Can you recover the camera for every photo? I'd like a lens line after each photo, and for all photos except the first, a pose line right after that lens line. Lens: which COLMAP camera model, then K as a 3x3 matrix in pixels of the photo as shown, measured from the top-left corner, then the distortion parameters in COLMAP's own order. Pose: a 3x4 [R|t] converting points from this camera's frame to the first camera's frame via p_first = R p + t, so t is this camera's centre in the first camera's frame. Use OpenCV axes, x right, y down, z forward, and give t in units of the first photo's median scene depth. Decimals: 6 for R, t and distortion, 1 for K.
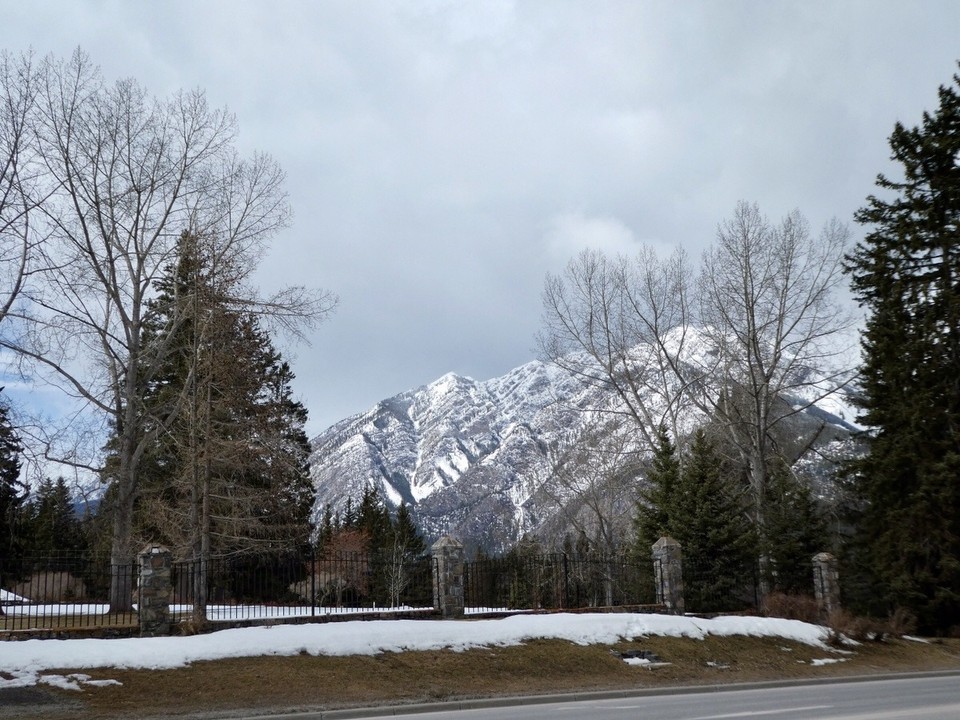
lens RADIAL K [[1178.8, 0, 480.0], [0, 1178.8, 360.0], [0, 0, 1]] dist [-0.013582, -0.008989]
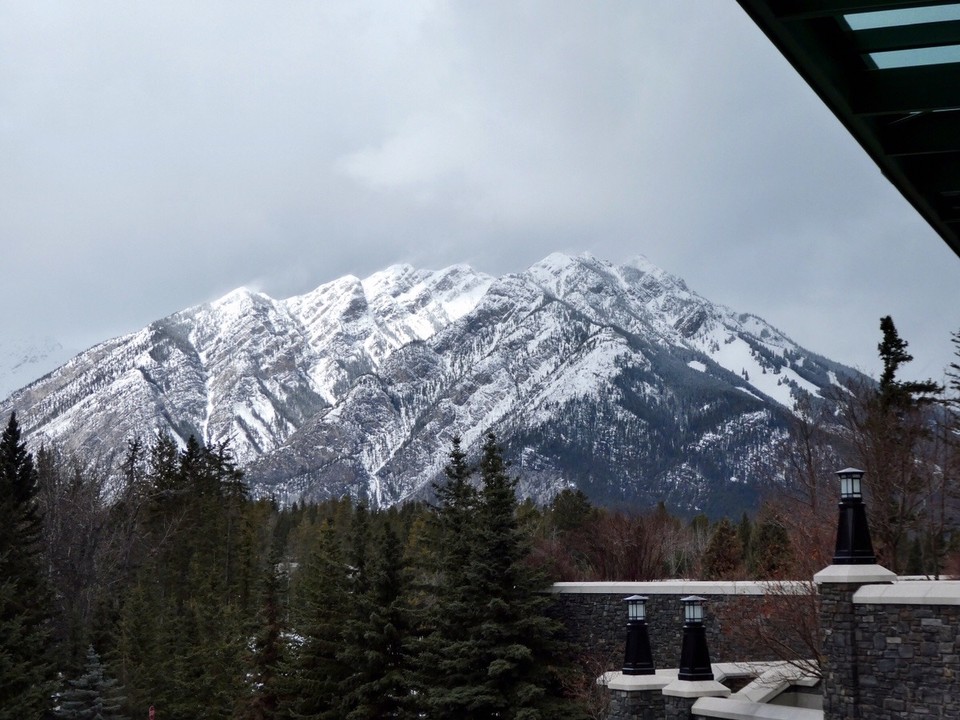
lens RADIAL K [[1877.2, 0, 480.0], [0, 1877.2, 360.0], [0, 0, 1]] dist [0.078040, 0.138460]
pose [[0.979325, 0.041646, 0.197959, -0.123292], [-0.057318, 0.995602, 0.074107, -0.045383], [-0.194002, -0.083921, 0.977405, -0.231321]]
